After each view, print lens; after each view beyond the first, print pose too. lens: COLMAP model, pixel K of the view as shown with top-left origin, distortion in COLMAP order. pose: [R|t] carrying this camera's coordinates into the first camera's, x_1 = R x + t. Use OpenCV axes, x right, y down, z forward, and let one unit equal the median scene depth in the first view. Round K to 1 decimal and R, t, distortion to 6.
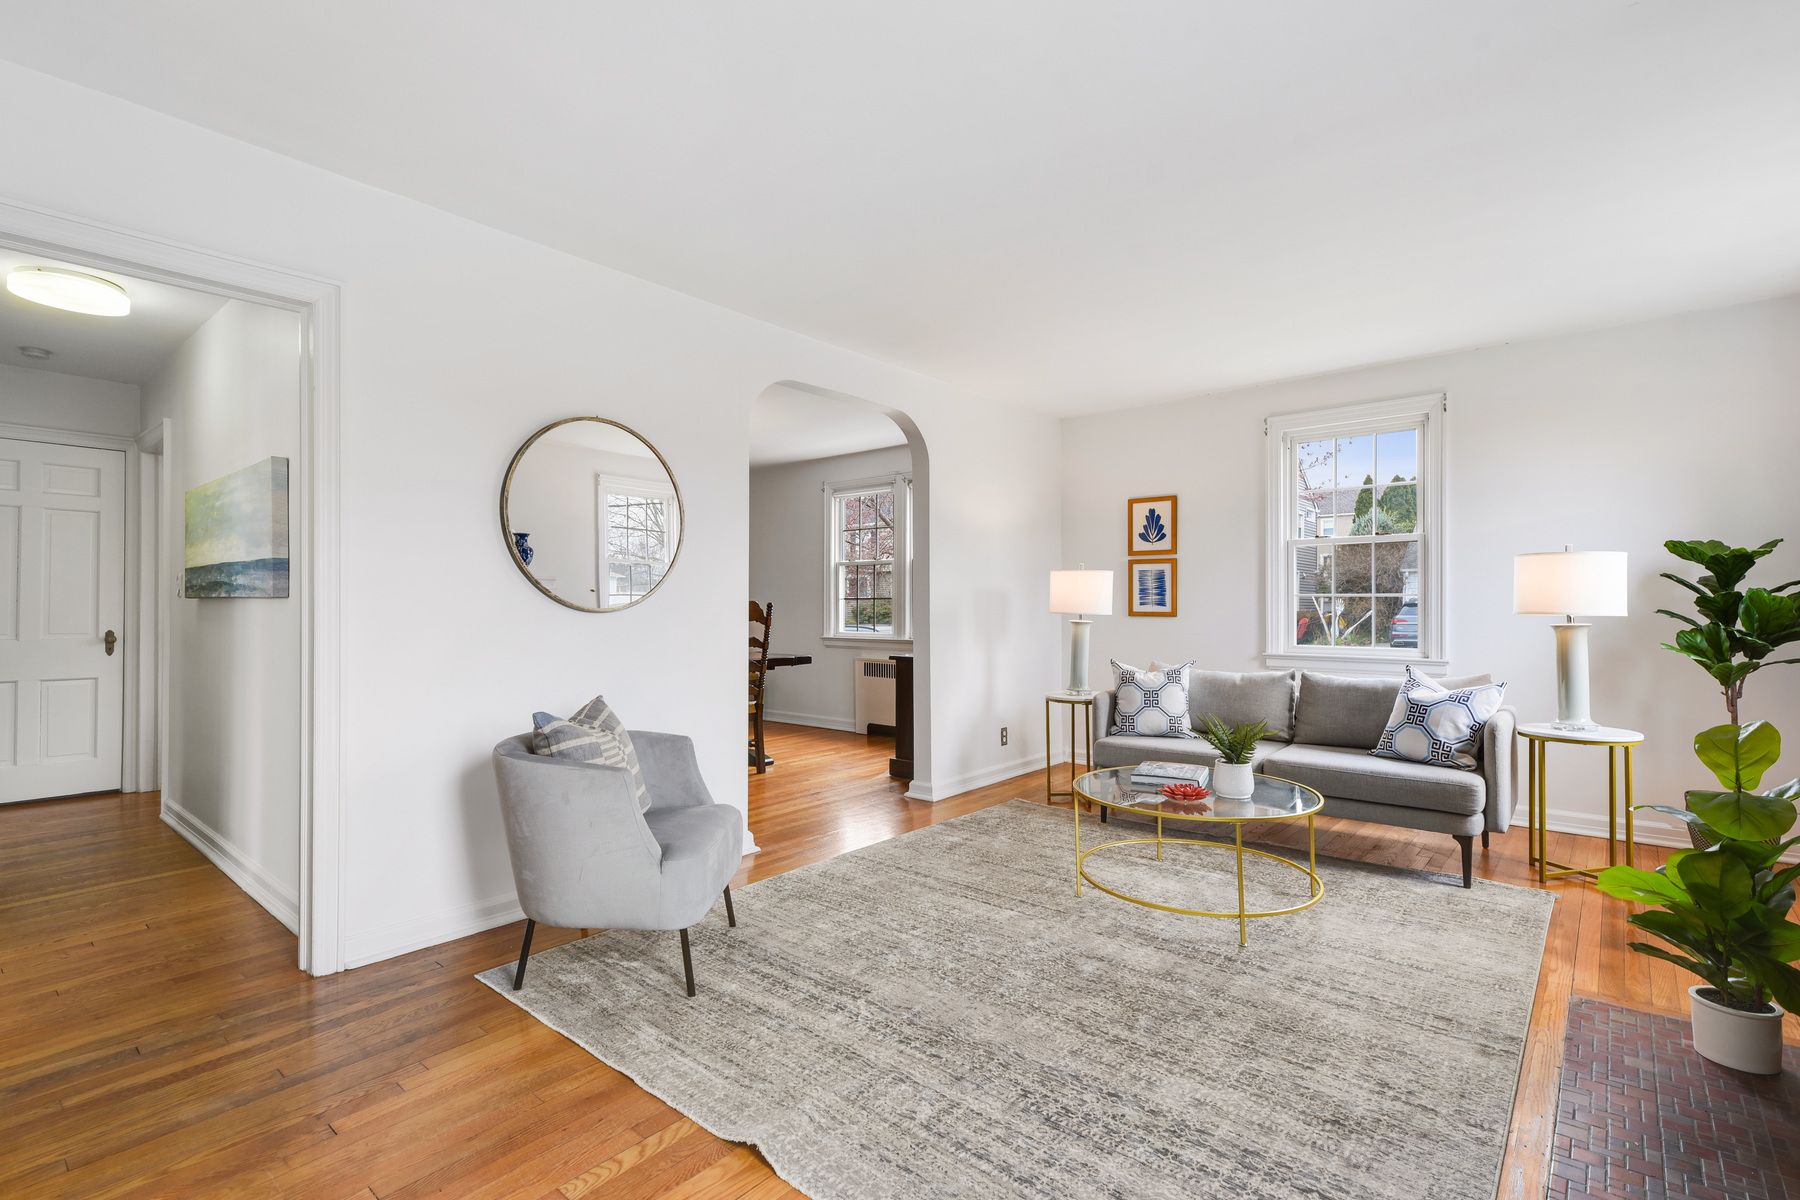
lens RADIAL K [[833.7, 0, 906.6], [0, 833.7, 599.5], [0, 0, 1]] dist [0.000972, -0.000075]
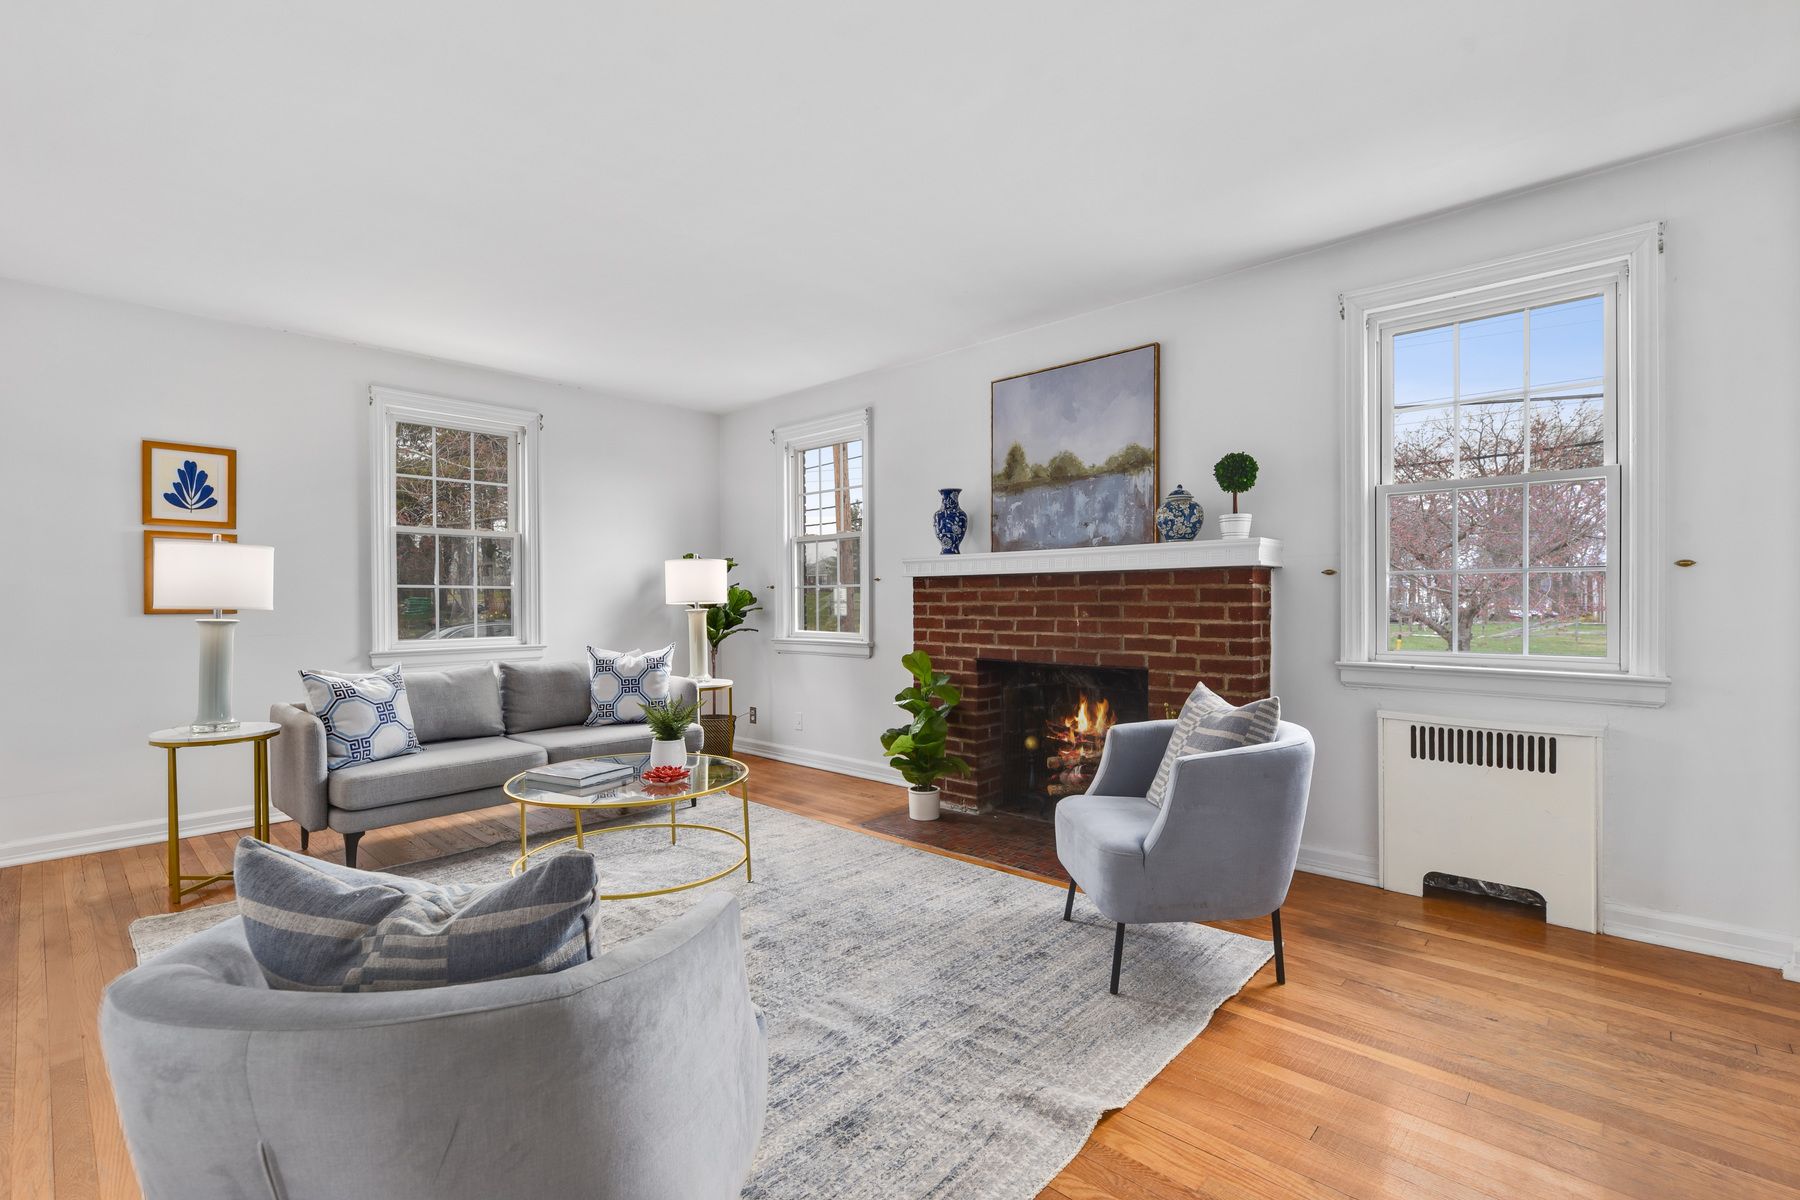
lens RADIAL K [[806.6, 0, 903.4], [0, 806.6, 603.0], [0, 0, 1]] dist [-0.001519, -0.000085]
pose [[0.043156, -0.003387, 0.999063, -0.396012], [0.003594, 0.999988, 0.003235, 0.011824], [-0.999062, 0.003451, 0.043168, 0.407206]]
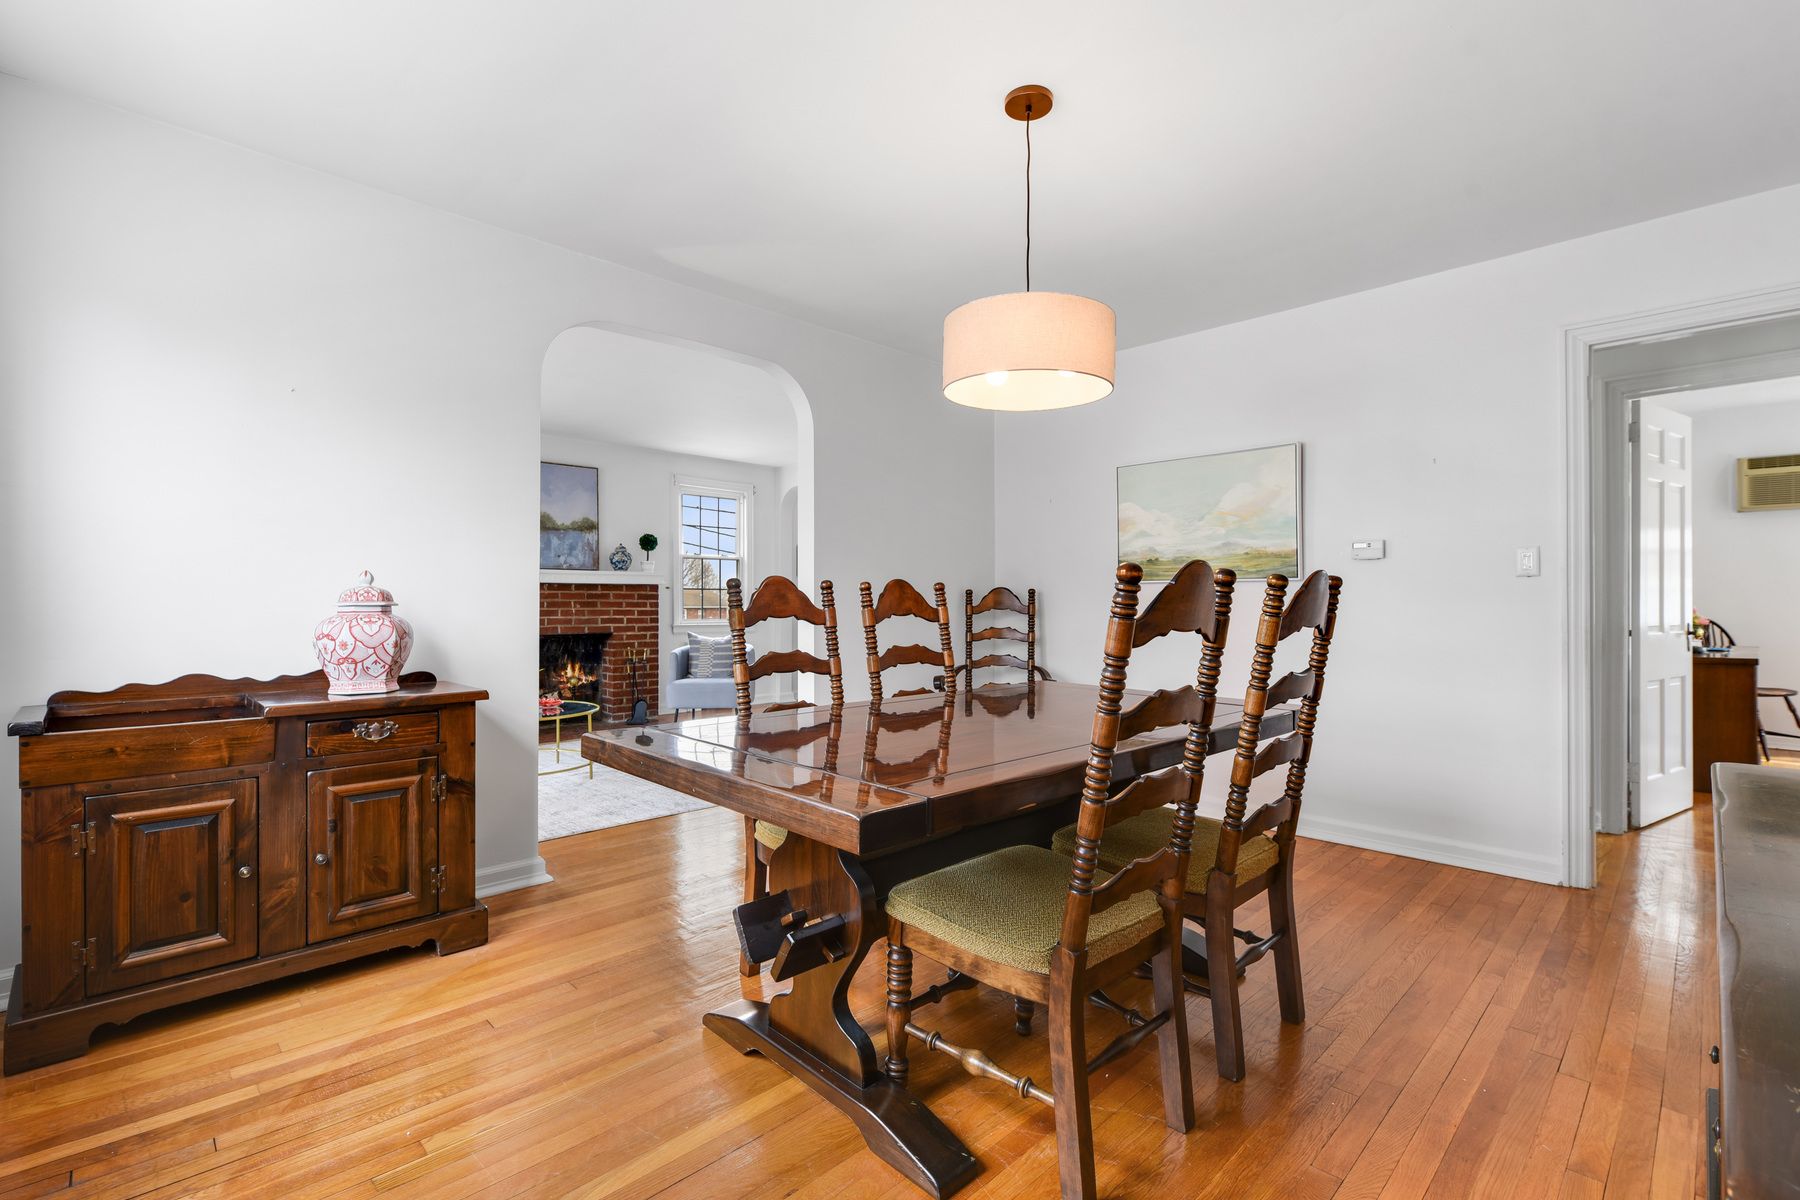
lens RADIAL K [[806.6, 0, 894.1], [0, 806.6, 603.2], [0, 0, 1]] dist [-0.001519, -0.000085]
pose [[-0.994641, -0.000181, 0.103388, -0.329166], [0.000049, 0.999998, 0.002223, 0.016883], [-0.103388, 0.002216, -0.994639, 1.571181]]
